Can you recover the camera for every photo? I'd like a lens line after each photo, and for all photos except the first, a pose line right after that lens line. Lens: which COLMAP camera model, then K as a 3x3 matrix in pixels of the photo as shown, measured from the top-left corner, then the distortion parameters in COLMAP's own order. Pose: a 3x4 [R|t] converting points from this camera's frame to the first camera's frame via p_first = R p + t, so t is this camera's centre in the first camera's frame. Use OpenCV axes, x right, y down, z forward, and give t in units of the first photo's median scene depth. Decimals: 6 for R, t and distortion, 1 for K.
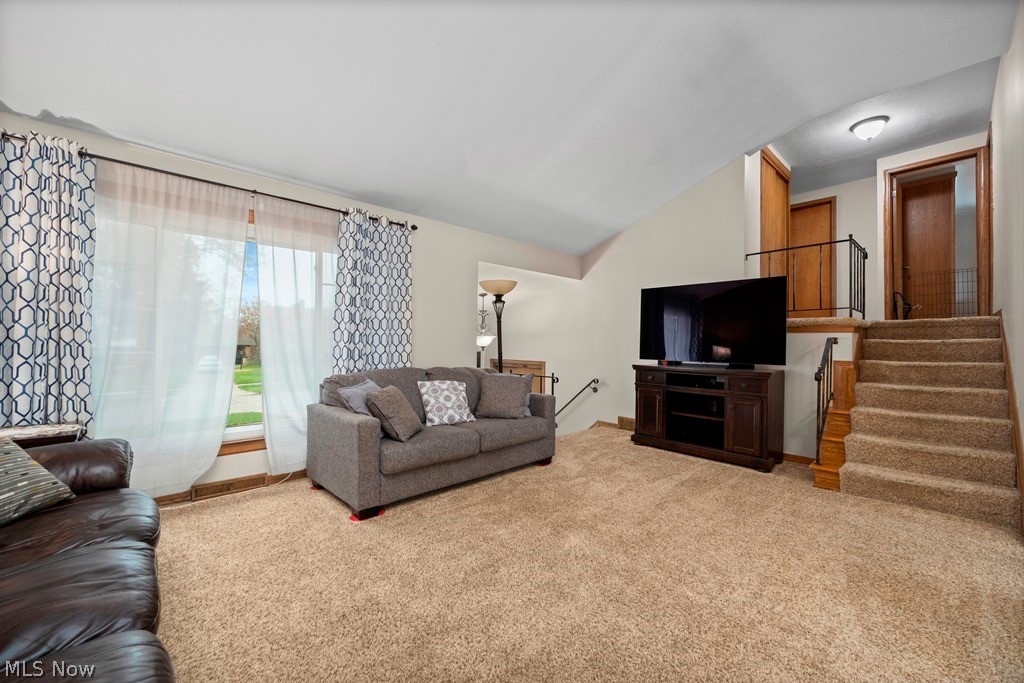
lens RADIAL K [[409.4, 0, 513.8], [0, 409.4, 340.2], [0, 0, 1]] dist [0.000859, -0.000982]
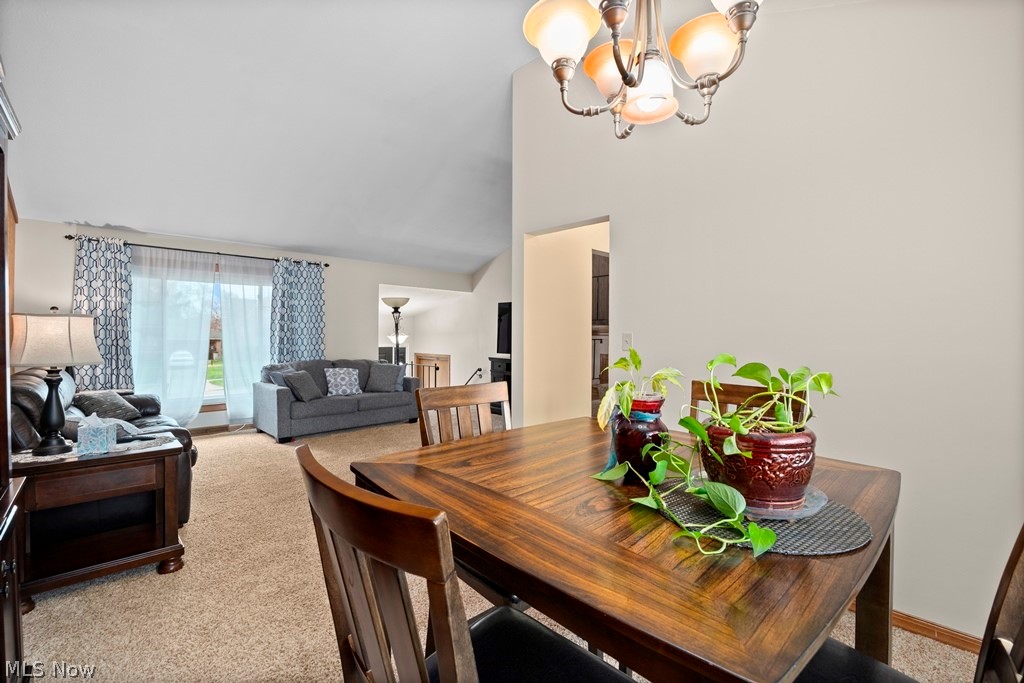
lens RADIAL K [[451.5, 0, 512.0], [0, 451.5, 341.5], [0, 0, 1]] dist [-0.015084, 0.000093]
pose [[0.999978, -0.006179, 0.002609, 0.491445], [0.006118, 0.999719, 0.022891, -0.038738], [-0.002750, -0.022874, 0.999735, -0.740576]]
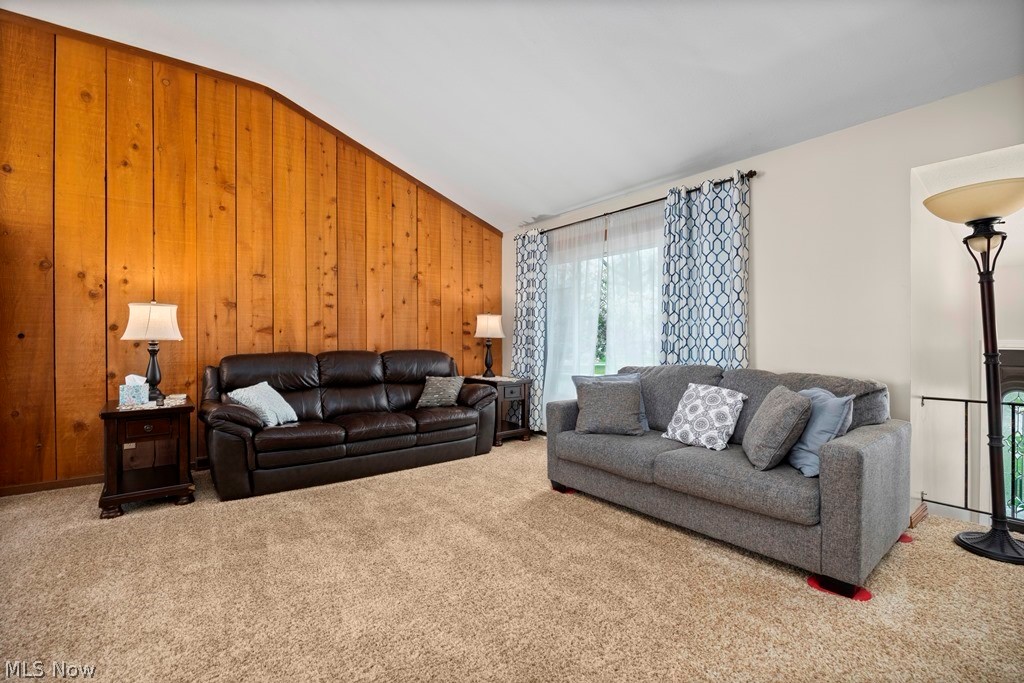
lens RADIAL K [[451.5, 0, 512.0], [0, 451.5, 341.5], [0, 0, 1]] dist [-0.015084, 0.000093]
pose [[-0.090479, -0.001263, -0.995898, 0.679273], [0.014783, 0.999887, -0.002611, 0.018408], [0.995789, -0.014959, -0.090450, 0.759761]]
